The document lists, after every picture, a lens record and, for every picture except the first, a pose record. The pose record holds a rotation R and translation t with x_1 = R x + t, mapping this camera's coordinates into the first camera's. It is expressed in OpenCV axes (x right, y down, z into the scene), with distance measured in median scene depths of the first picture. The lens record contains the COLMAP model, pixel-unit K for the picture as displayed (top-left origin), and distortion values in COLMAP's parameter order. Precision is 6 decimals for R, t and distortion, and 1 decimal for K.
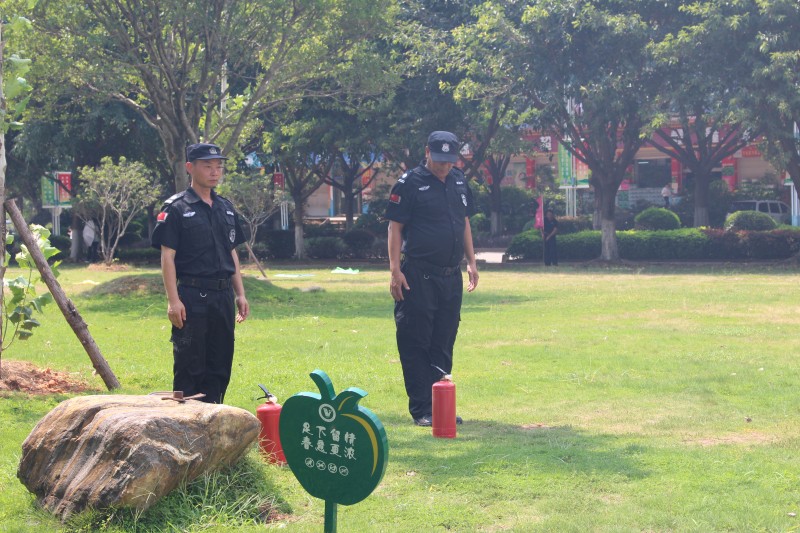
lens RADIAL K [[1701.4, 0, 396.6], [0, 1701.4, 266.8], [0, 0, 1]] dist [-0.157513, 0.000000]
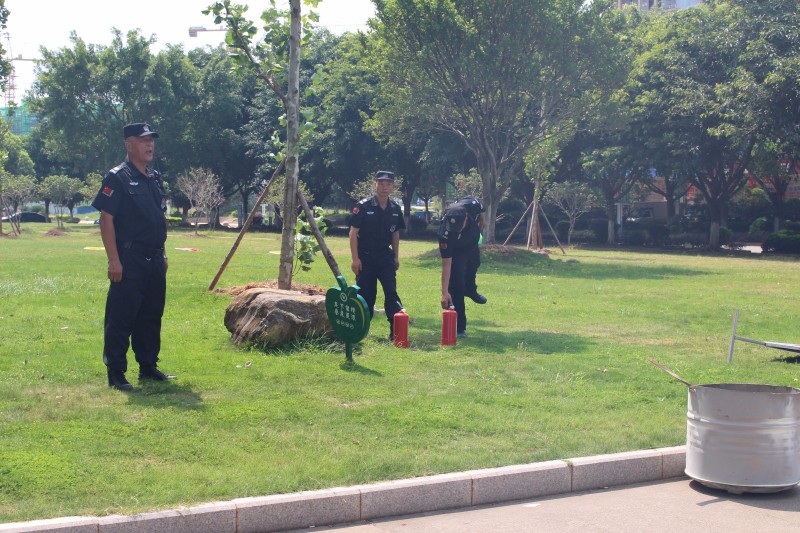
lens RADIAL K [[1255.2, 0, 397.0], [0, 1255.2, 265.0], [0, 0, 1]] dist [-0.043228, 0.000000]
pose [[0.961122, 0.051707, -0.271240, 0.396053], [-0.048214, 0.998646, 0.019528, 0.011869], [0.271882, -0.005691, 0.962314, -0.419680]]
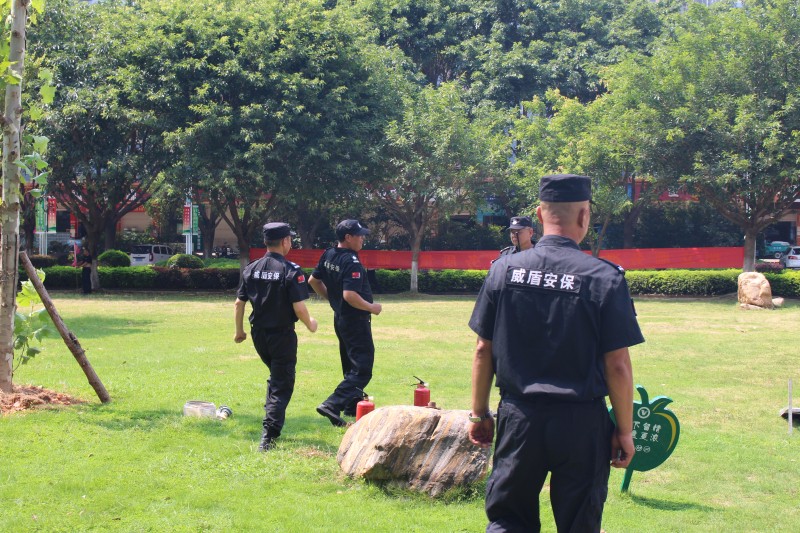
lens RADIAL K [[1255.2, 0, 400.1], [0, 1255.2, 265.8], [0, 0, 1]] dist [-0.043228, 0.000000]
pose [[0.901693, 0.013083, 0.432178, -0.671617], [-0.004419, 0.999769, -0.021046, -0.021451], [-0.432353, 0.017067, 0.901543, 0.051619]]
